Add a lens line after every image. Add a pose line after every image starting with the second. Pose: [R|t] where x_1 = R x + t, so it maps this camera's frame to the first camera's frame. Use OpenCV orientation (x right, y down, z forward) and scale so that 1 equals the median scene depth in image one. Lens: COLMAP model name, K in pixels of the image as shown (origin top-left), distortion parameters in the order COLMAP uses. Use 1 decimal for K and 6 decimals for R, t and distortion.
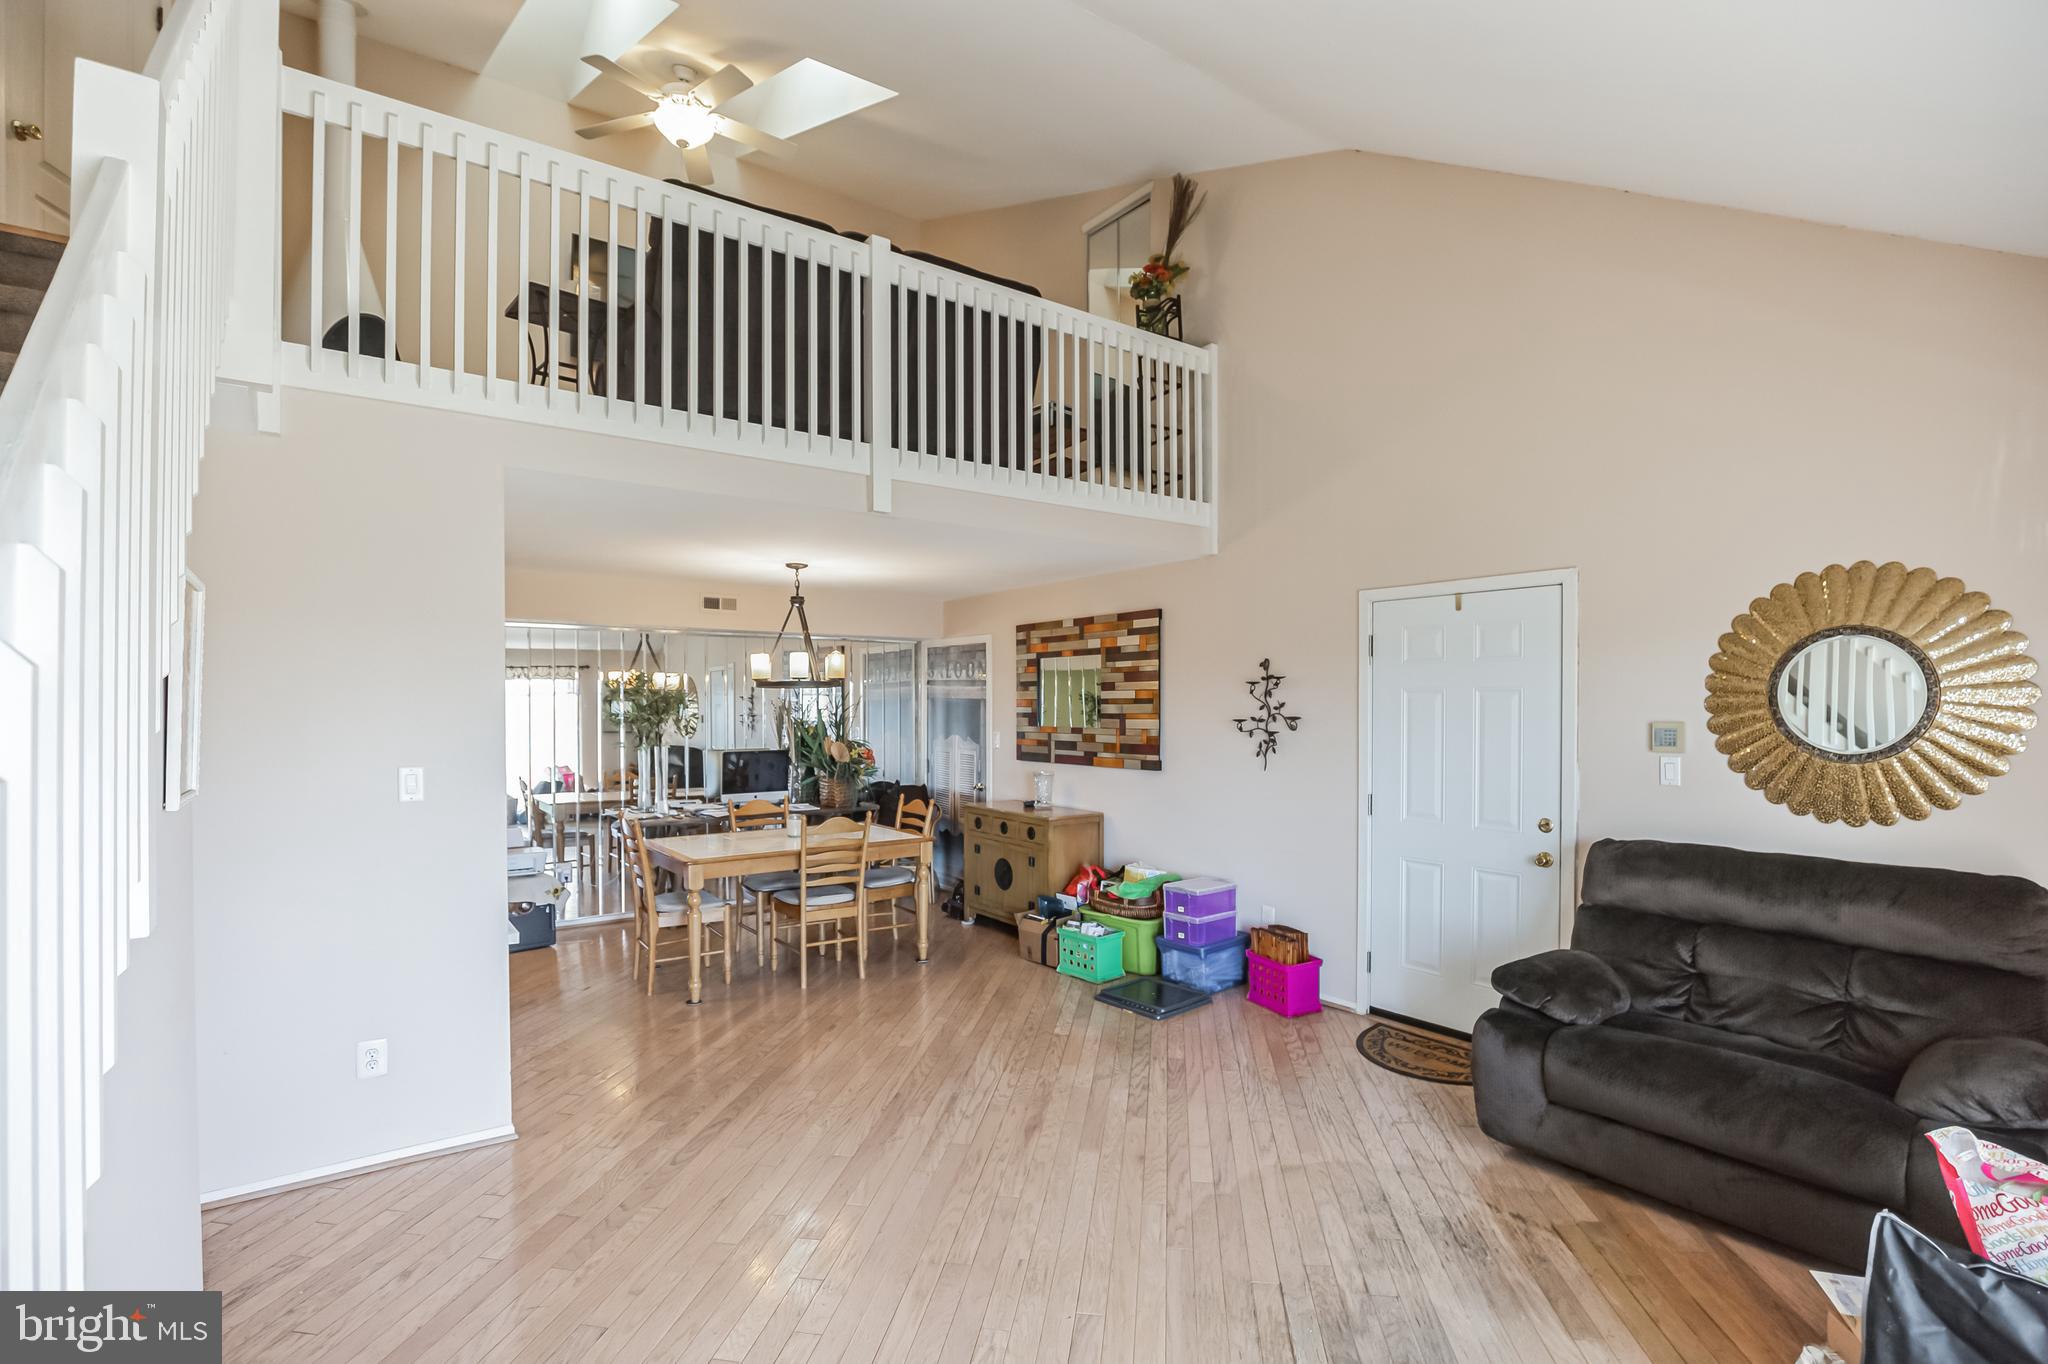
lens RADIAL K [[951.0, 0, 1008.3], [0, 951.0, 719.9], [0, 0, 1]] dist [-0.036940, 0.005707]
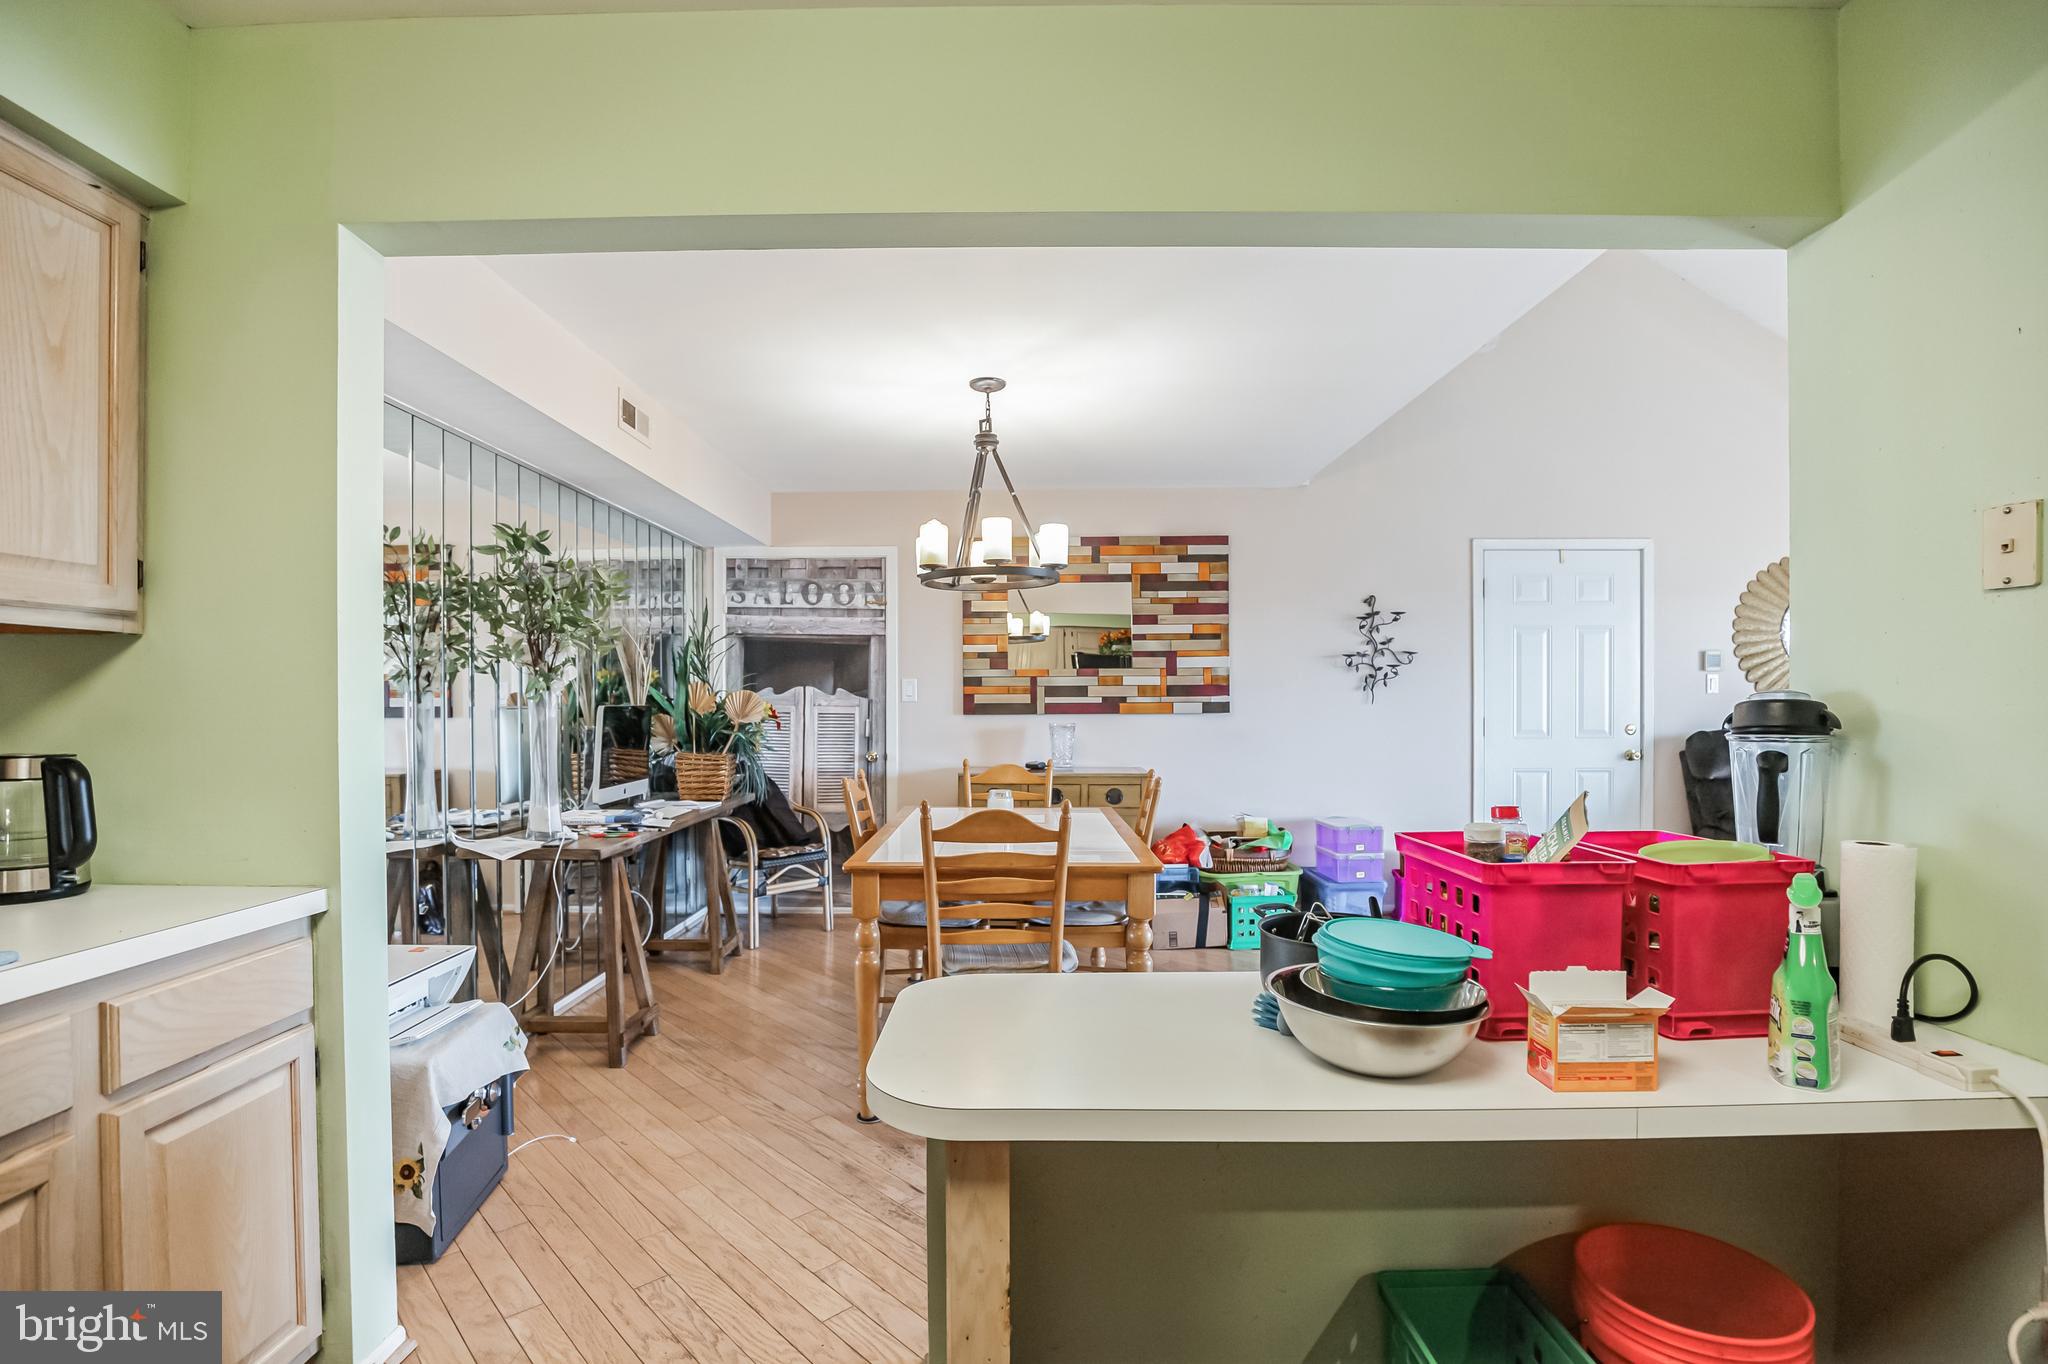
lens RADIAL K [[951.0, 0, 1007.8], [0, 951.0, 716.2], [0, 0, 1]] dist [-0.036940, 0.005707]
pose [[0.603323, -0.014065, 0.797373, -0.677732], [0.017269, 0.999840, 0.004571, 0.047589], [-0.797310, 0.011012, 0.603470, 0.600249]]
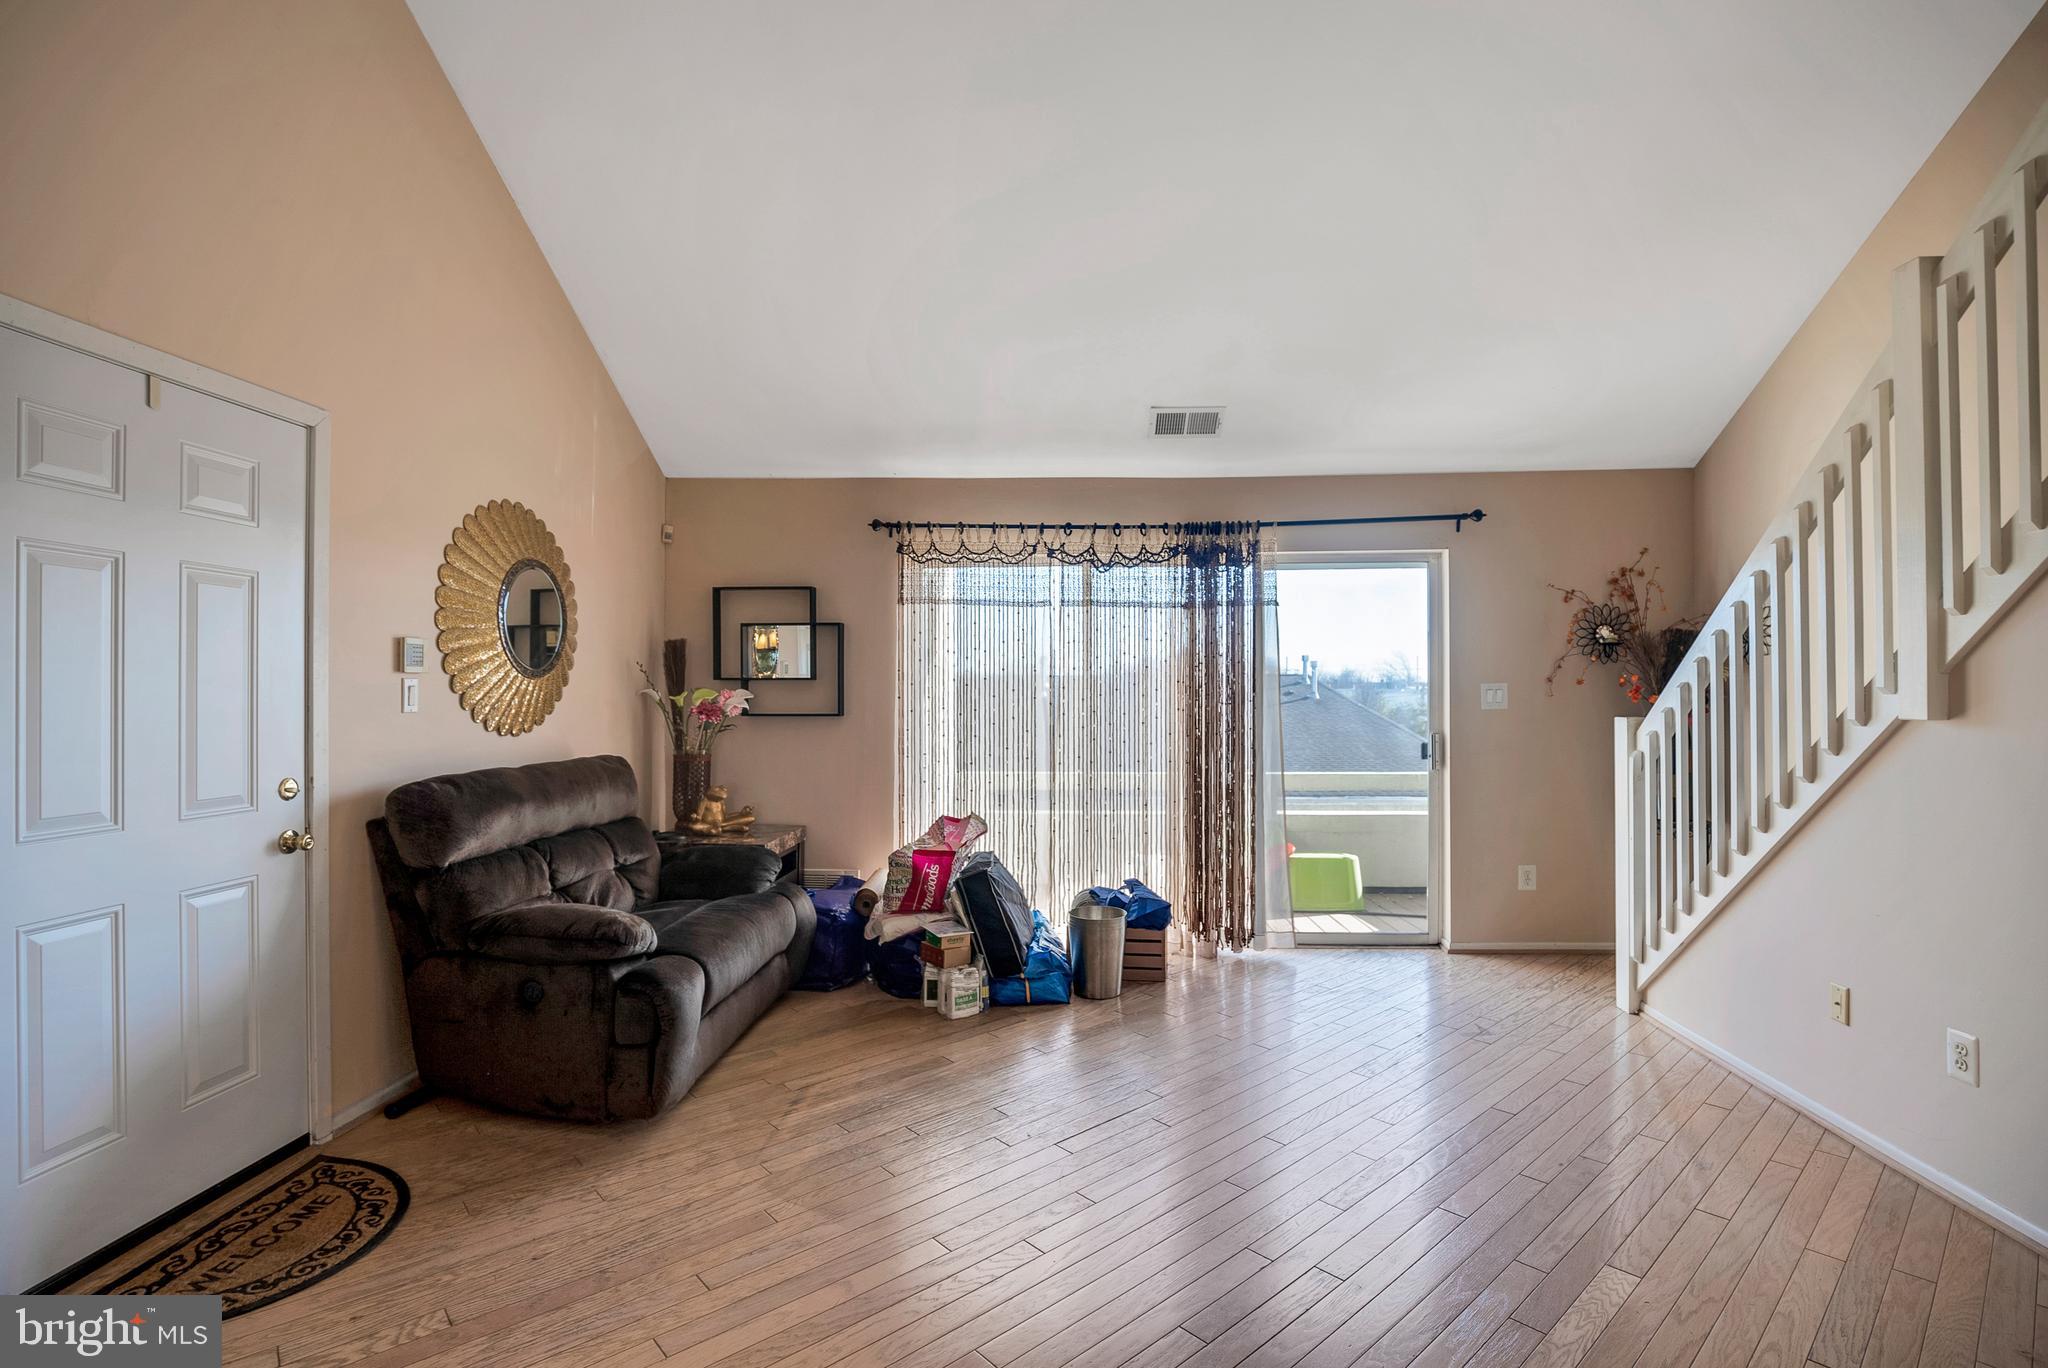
lens RADIAL K [[949.9, 0, 1047.7], [0, 949.9, 688.4], [0, 0, 1]] dist [-0.025716, 0.004933]
pose [[-0.778812, 0.002279, 0.627253, -0.163430], [0.011106, 0.999887, 0.010156, 0.027734], [-0.627159, 0.014876, -0.778749, 0.781032]]
